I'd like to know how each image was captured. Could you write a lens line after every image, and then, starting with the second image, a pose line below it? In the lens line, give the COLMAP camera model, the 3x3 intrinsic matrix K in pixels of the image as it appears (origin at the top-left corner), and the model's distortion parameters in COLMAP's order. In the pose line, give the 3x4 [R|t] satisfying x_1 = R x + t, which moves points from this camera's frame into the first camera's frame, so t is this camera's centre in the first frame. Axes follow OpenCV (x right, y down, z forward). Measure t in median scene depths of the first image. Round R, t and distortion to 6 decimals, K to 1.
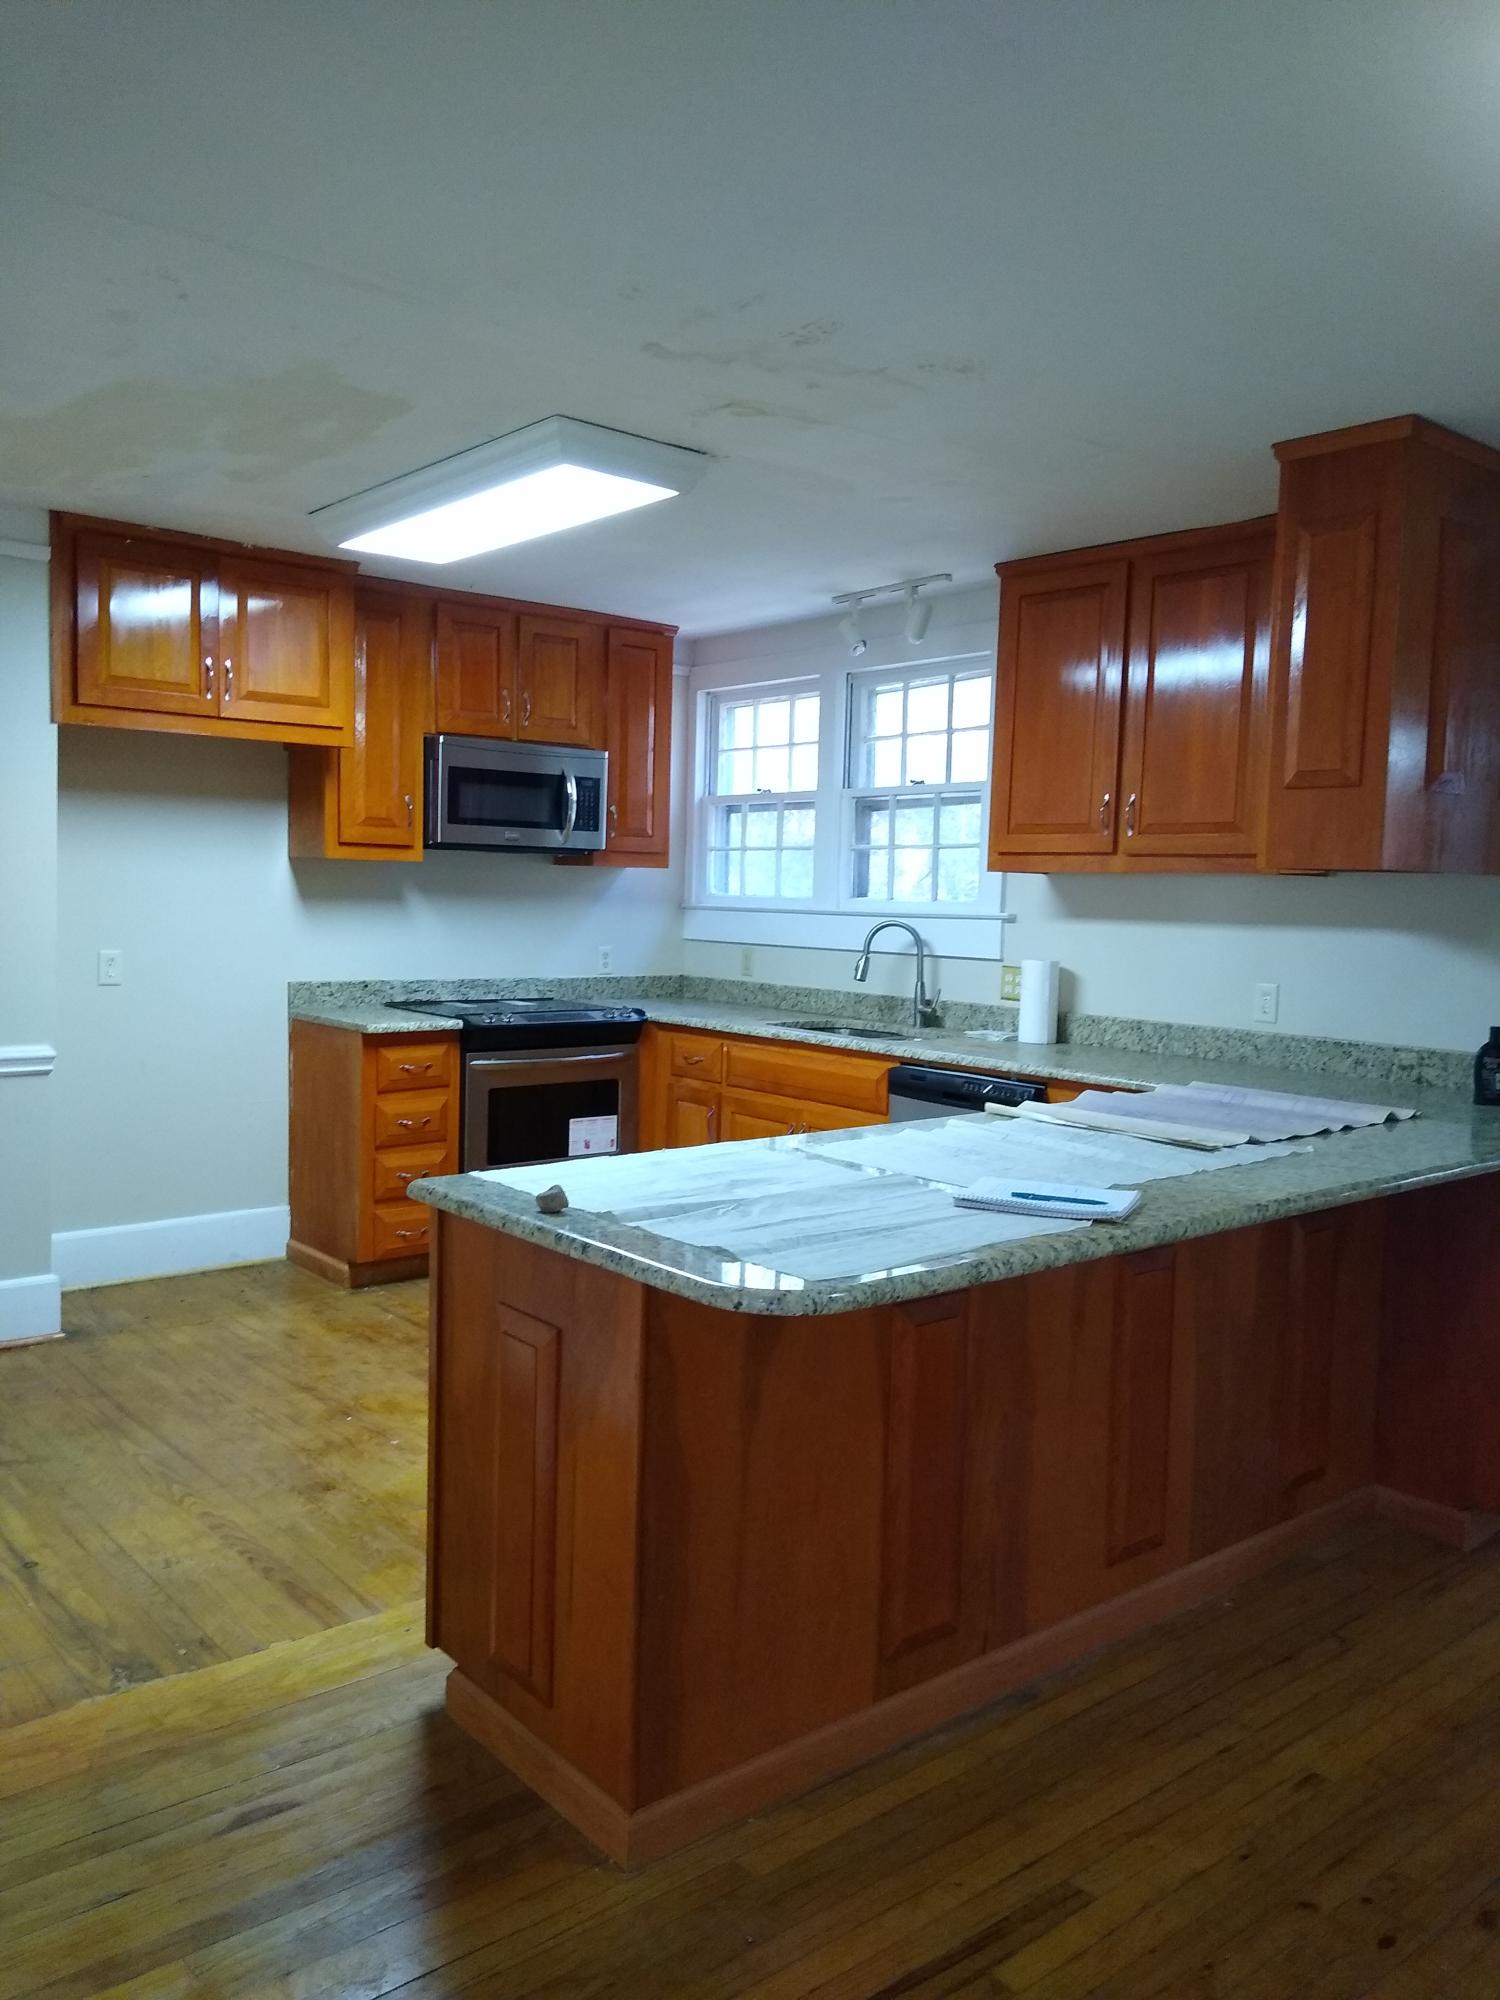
lens RADIAL K [[1553.1, 0, 750.0], [0, 1553.1, 1000.0], [0, 0, 1]] dist [0.008885, -0.003676]
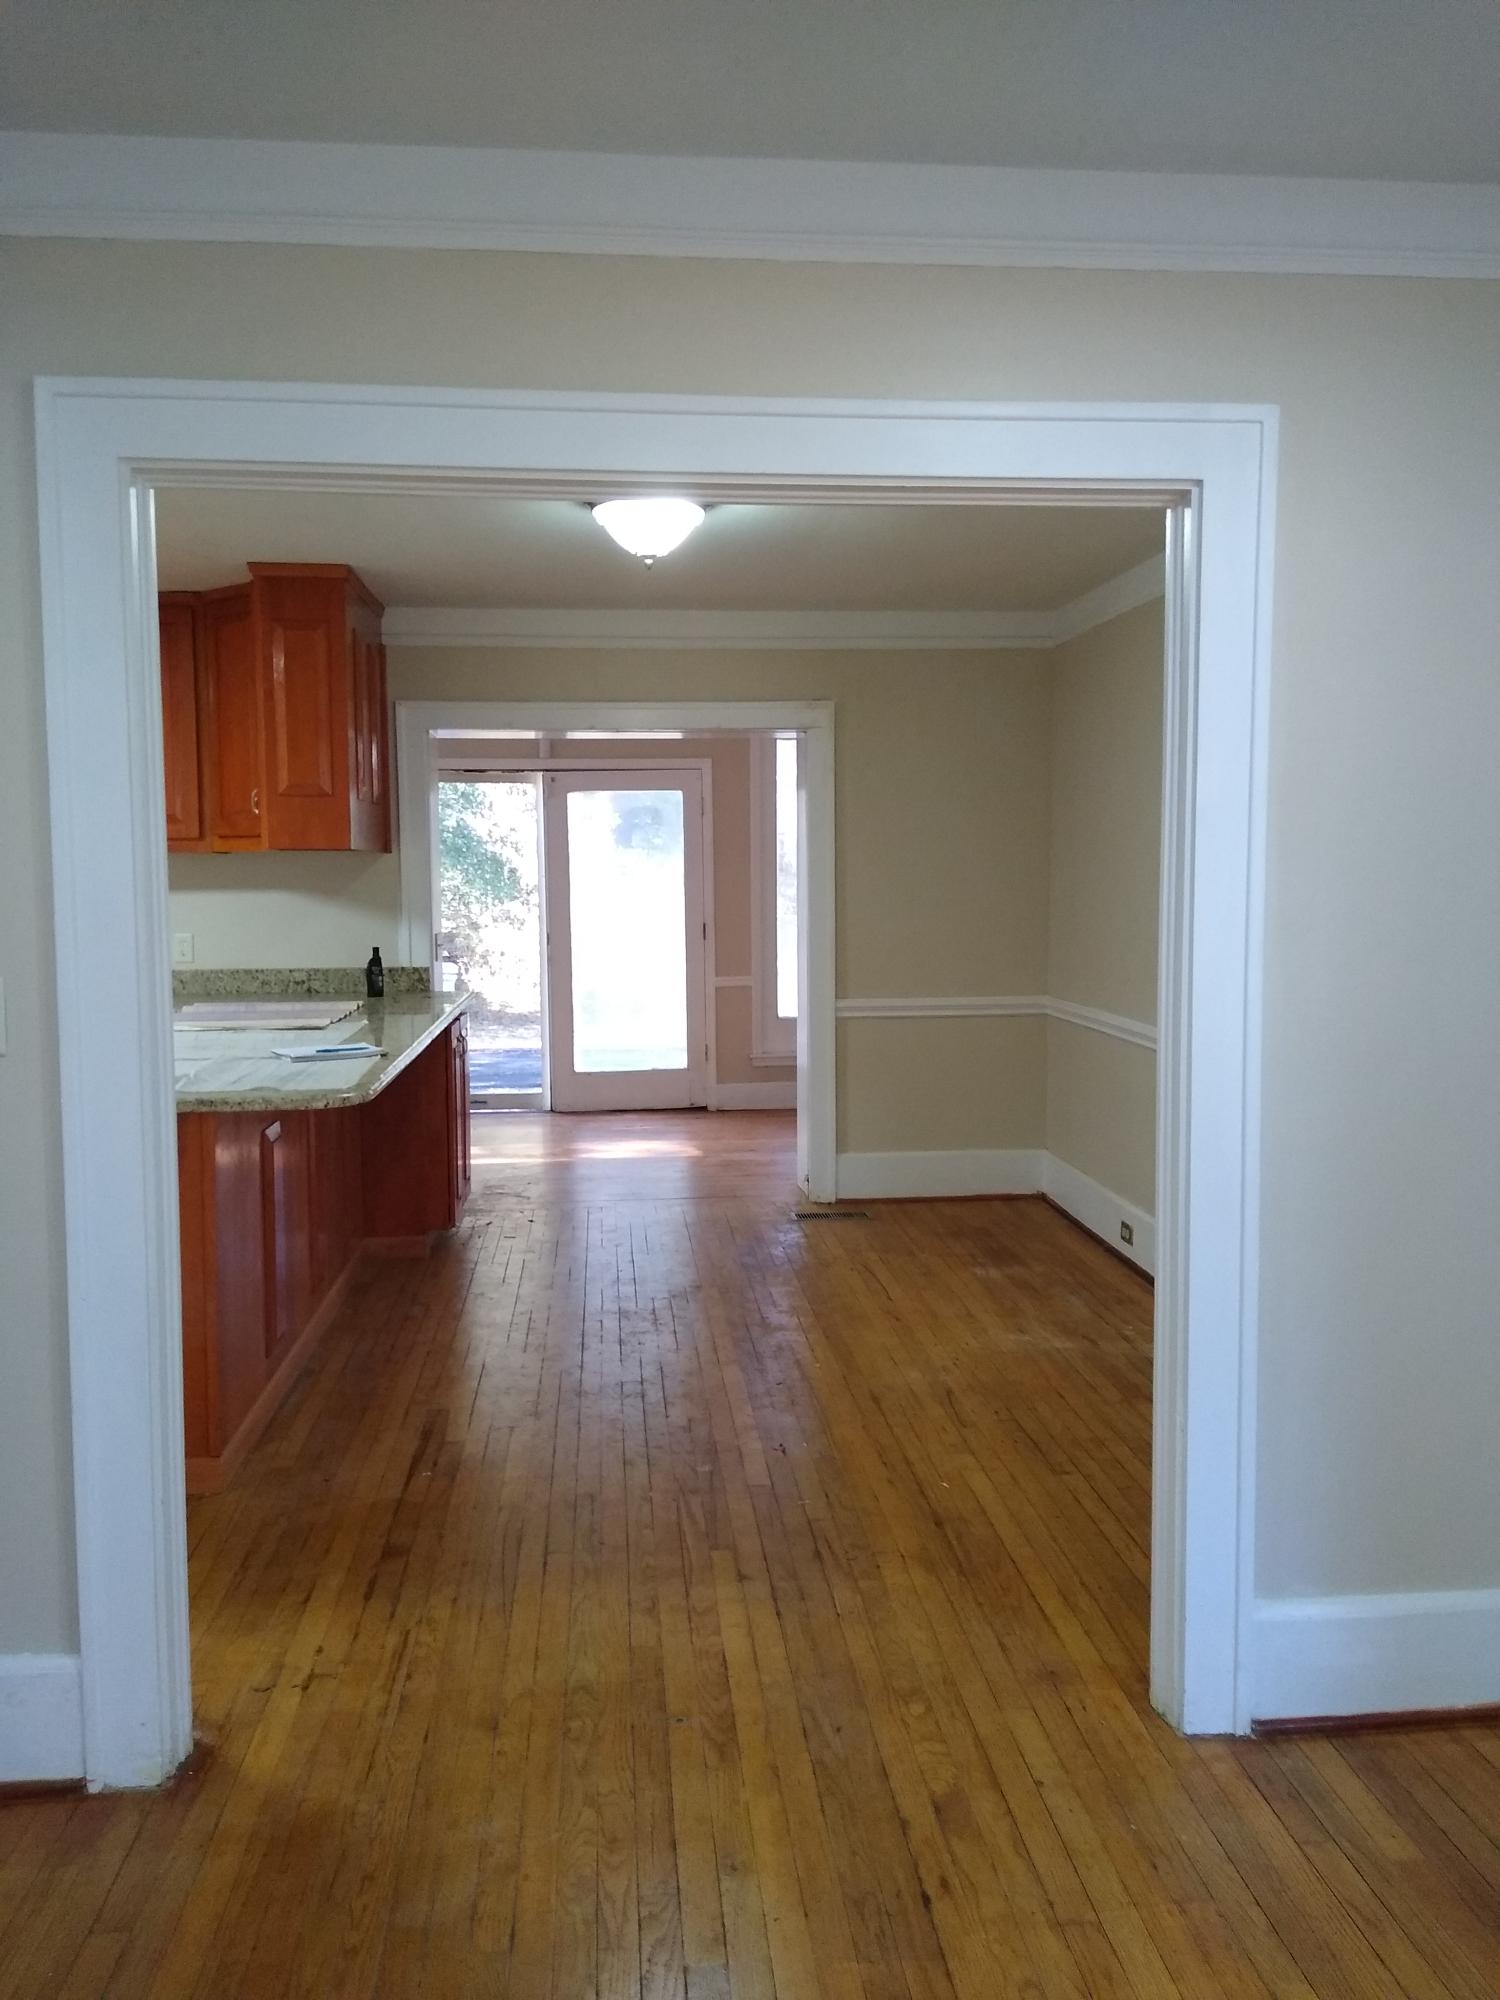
lens RADIAL K [[1553.1, 0, 750.0], [0, 1553.1, 1000.0], [0, 0, 1]] dist [0.008885, -0.003676]
pose [[0.559464, -0.091967, 0.823737, -0.667538], [0.079648, 0.995191, 0.057014, 0.011811], [-0.825019, 0.033711, 0.564099, -0.221791]]
